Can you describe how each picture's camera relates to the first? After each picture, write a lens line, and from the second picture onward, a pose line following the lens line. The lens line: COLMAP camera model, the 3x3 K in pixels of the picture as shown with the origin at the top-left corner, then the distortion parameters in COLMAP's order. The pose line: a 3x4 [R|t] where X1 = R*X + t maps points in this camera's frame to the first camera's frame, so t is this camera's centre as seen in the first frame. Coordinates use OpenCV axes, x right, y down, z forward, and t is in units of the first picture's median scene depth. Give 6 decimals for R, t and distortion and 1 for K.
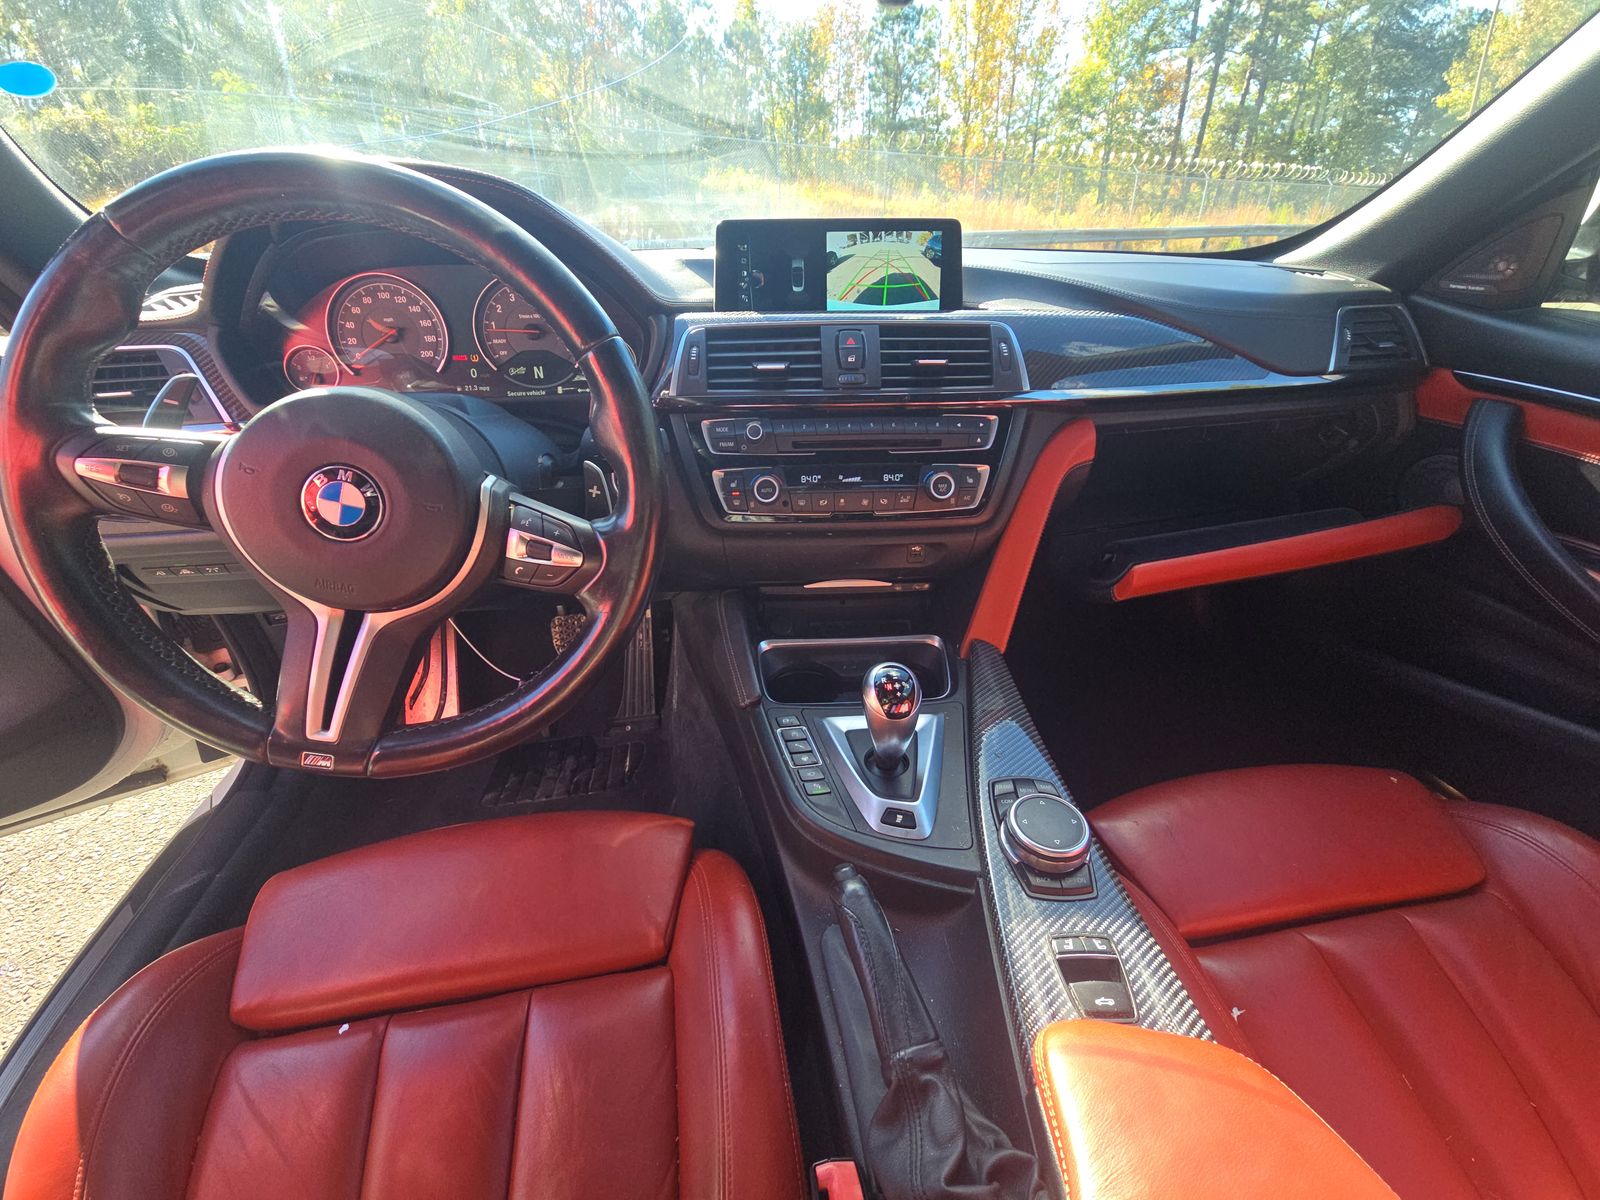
lens RADIAL K [[635.6, 0, 799.4], [0, 635.6, 604.9], [0, 0, 1]] dist [0.000489, -0.000438]
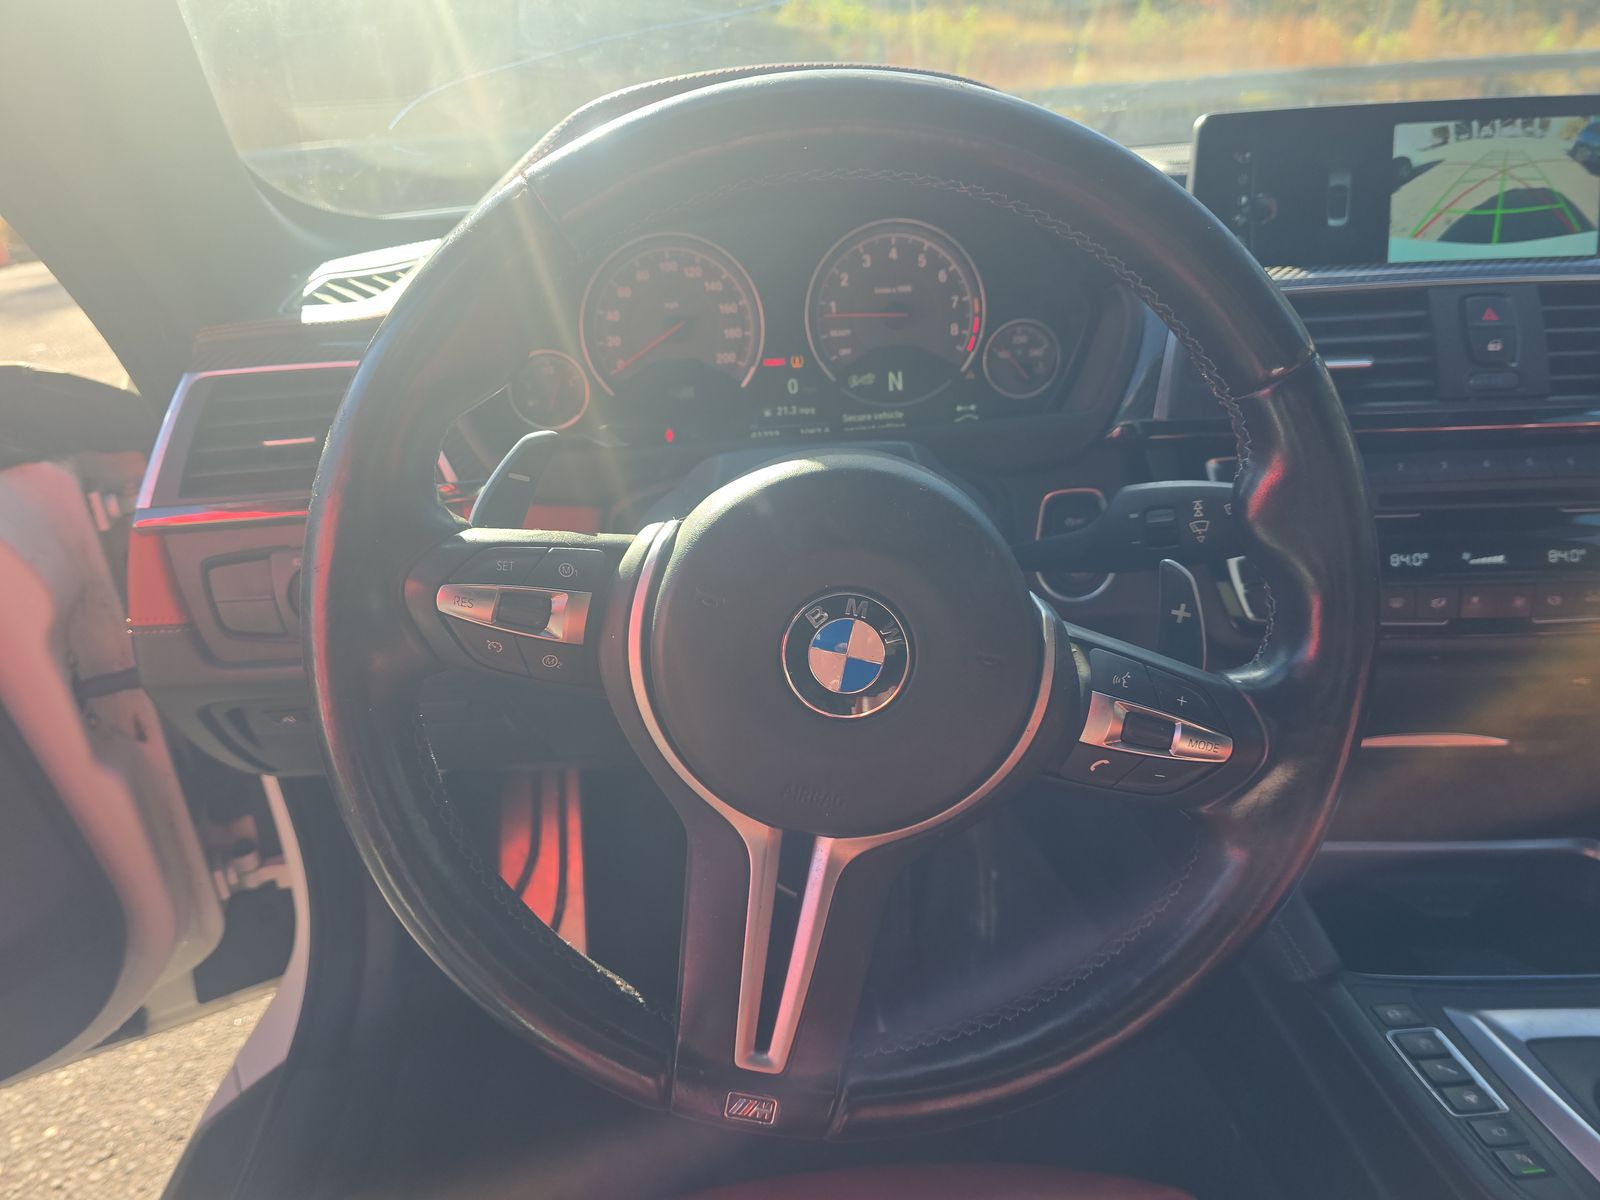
lens RADIAL K [[1072.7, 0, 790.8], [0, 1072.7, 607.6], [0, 0, 1]] dist [0.023344, -0.030220]
pose [[0.993639, -0.001284, -0.112609, -0.416796], [-0.008162, 0.996484, -0.083384, -0.076650], [0.112320, 0.083772, 0.990135, 0.022600]]
